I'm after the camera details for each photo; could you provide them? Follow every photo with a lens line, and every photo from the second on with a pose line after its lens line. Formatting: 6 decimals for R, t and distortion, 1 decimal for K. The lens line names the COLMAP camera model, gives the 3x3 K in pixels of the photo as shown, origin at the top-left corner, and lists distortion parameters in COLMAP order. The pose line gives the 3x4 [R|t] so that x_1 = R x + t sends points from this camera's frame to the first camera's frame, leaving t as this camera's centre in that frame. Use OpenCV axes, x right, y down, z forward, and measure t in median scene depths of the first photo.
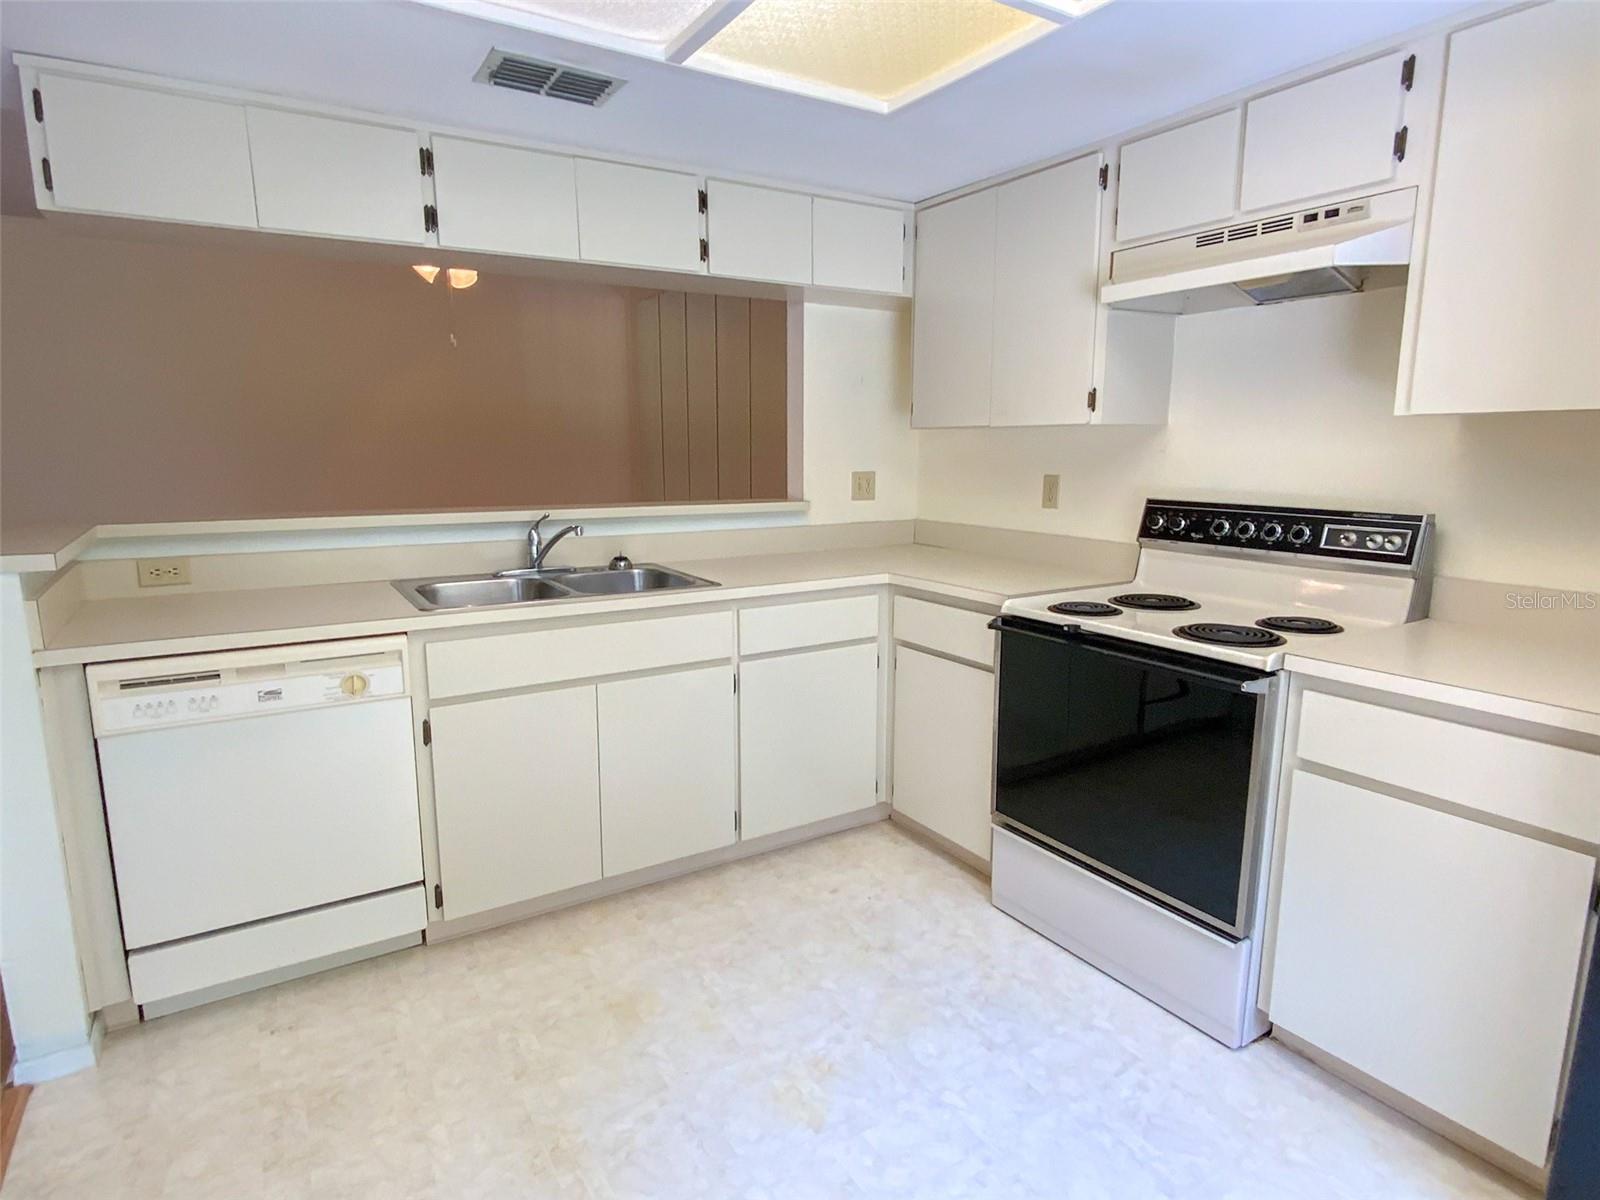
lens RADIAL K [[884.9, 0, 800.0], [0, 884.9, 600.0], [0, 0, 1]] dist [0.042534, -0.035389]
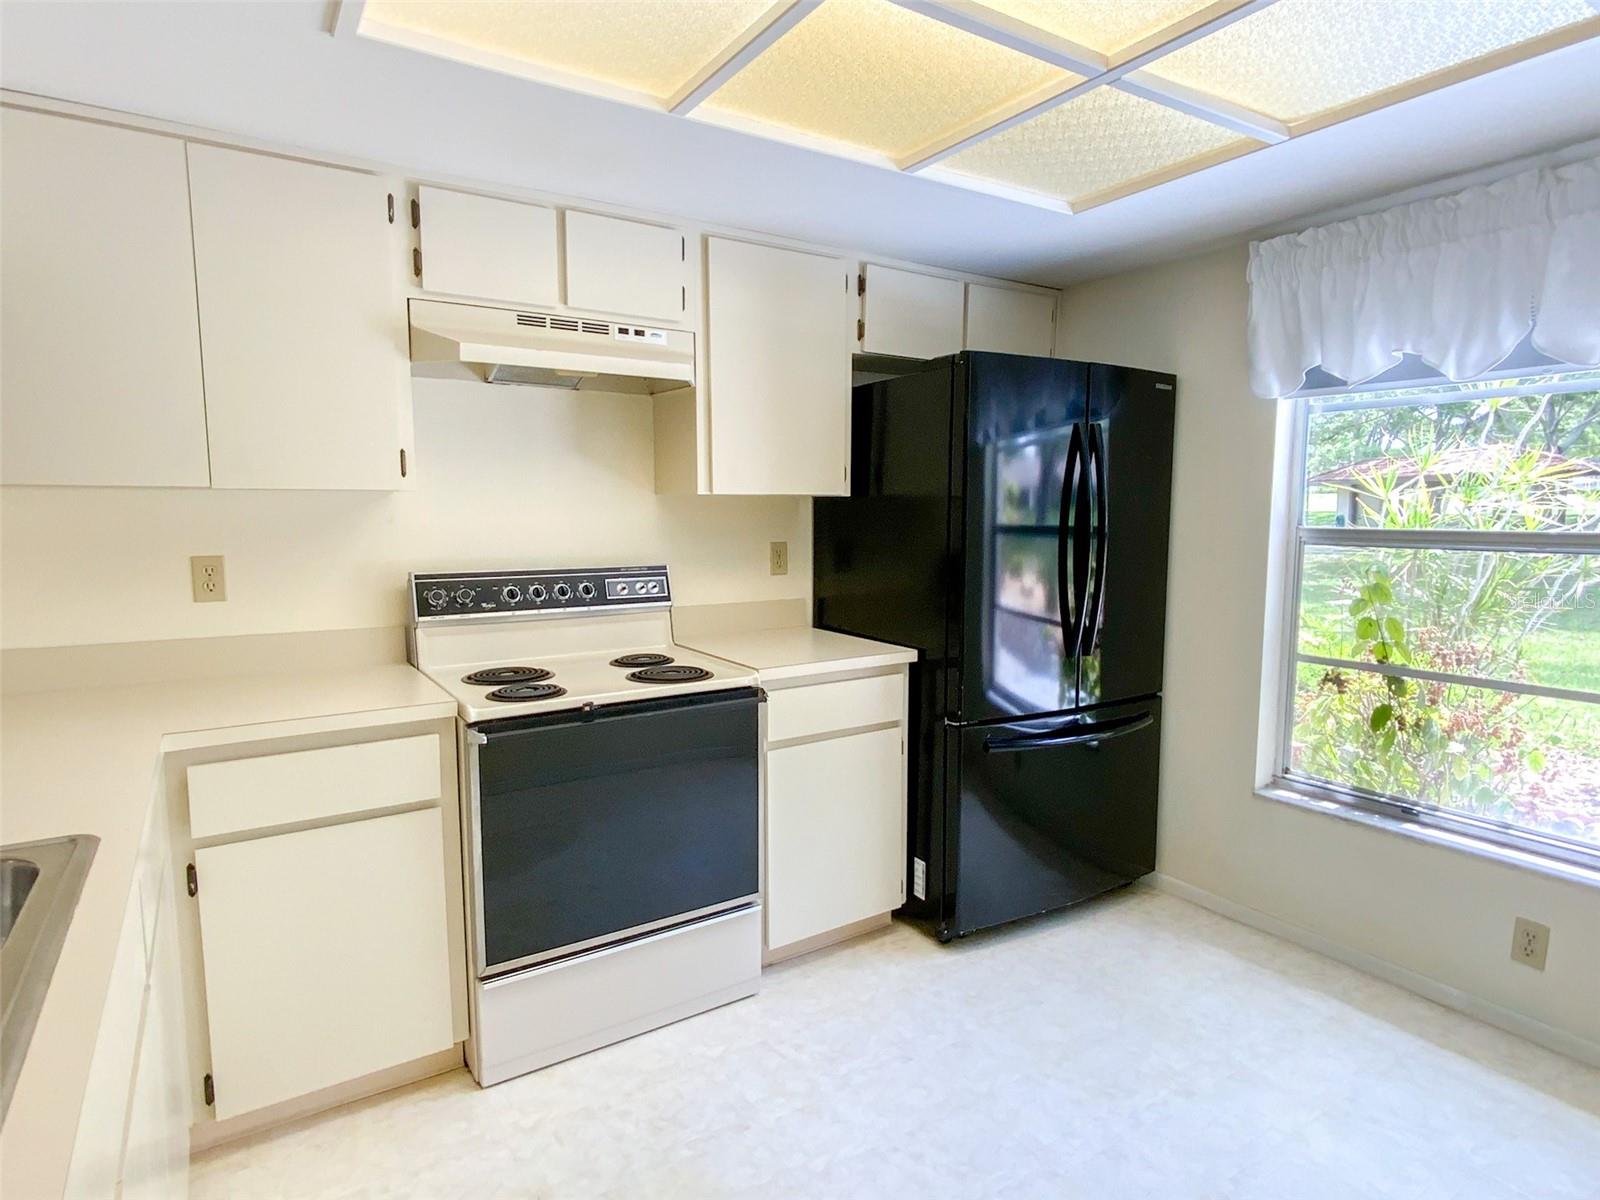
lens RADIAL K [[903.0, 0, 809.4], [0, 903.0, 602.8], [0, 0, 1]] dist [0.036862, -0.037487]
pose [[-0.024454, -0.109004, 0.993740, -0.650005], [0.171646, 0.978818, 0.111591, -0.145999], [-0.984855, 0.173301, -0.005226, 0.757021]]
